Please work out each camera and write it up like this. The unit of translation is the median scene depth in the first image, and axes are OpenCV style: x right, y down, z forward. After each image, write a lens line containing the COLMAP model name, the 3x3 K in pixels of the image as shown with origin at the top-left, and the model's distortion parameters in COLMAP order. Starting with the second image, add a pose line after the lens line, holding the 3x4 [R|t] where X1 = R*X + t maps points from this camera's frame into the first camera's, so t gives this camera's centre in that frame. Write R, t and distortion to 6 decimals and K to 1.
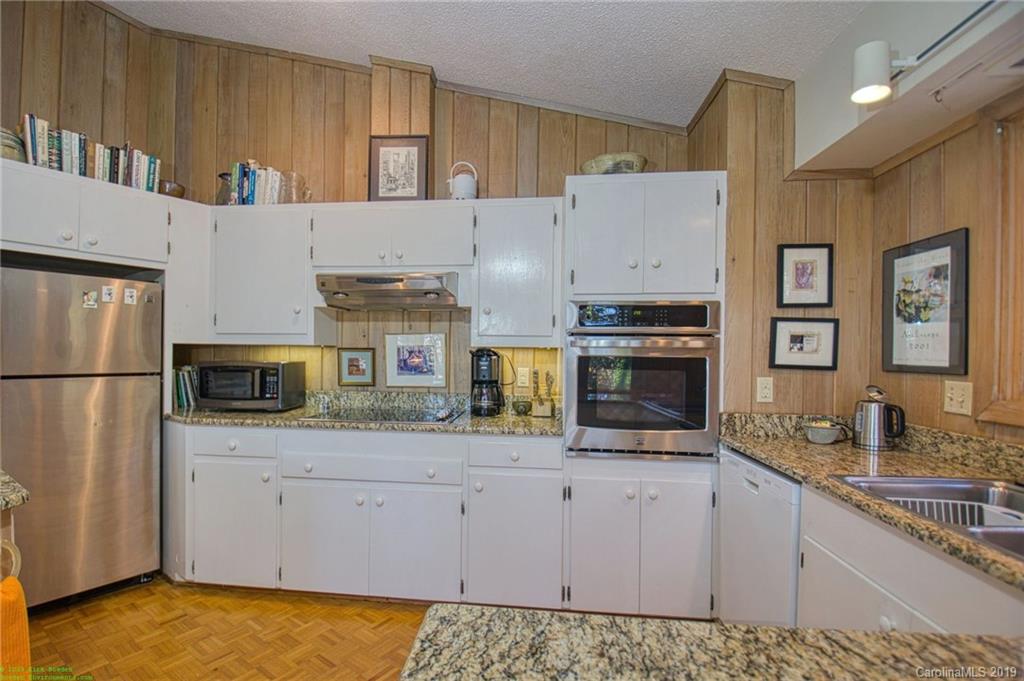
lens RADIAL K [[473.8, 0, 480.8], [0, 473.8, 355.2], [0, 0, 1]] dist [0.011855, -0.025081]
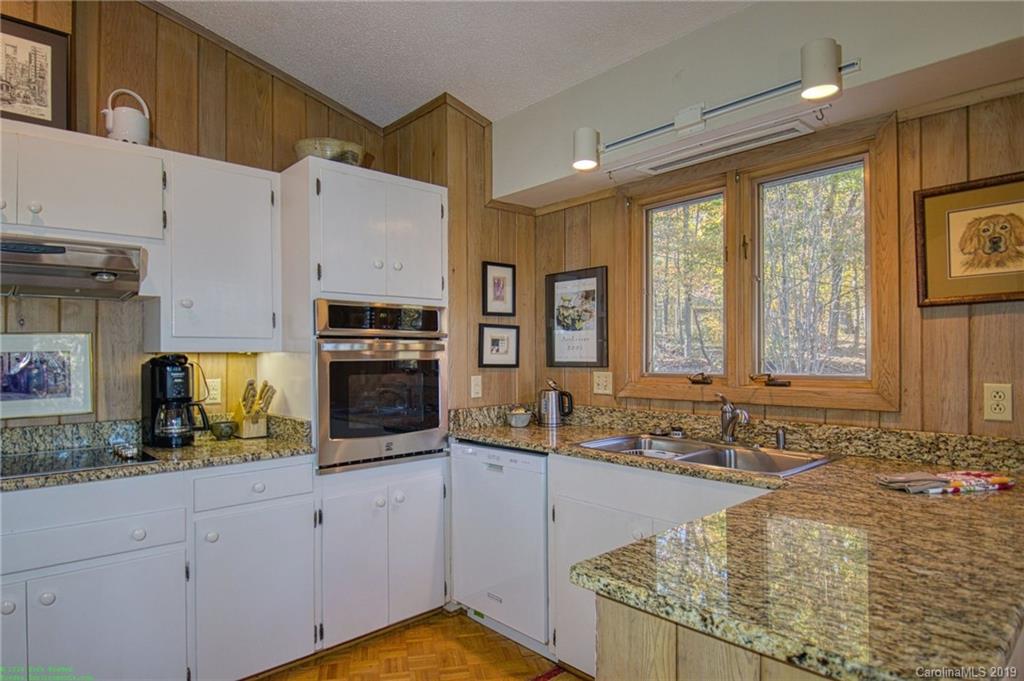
lens RADIAL K [[582.7, 0, 466.2], [0, 582.7, 358.6], [0, 0, 1]] dist [0.024483, -0.045172]
pose [[0.674057, -0.020583, 0.738393, -0.456105], [0.022859, 0.999714, 0.007001, -0.005265], [-0.738326, 0.012160, 0.674335, 0.069815]]
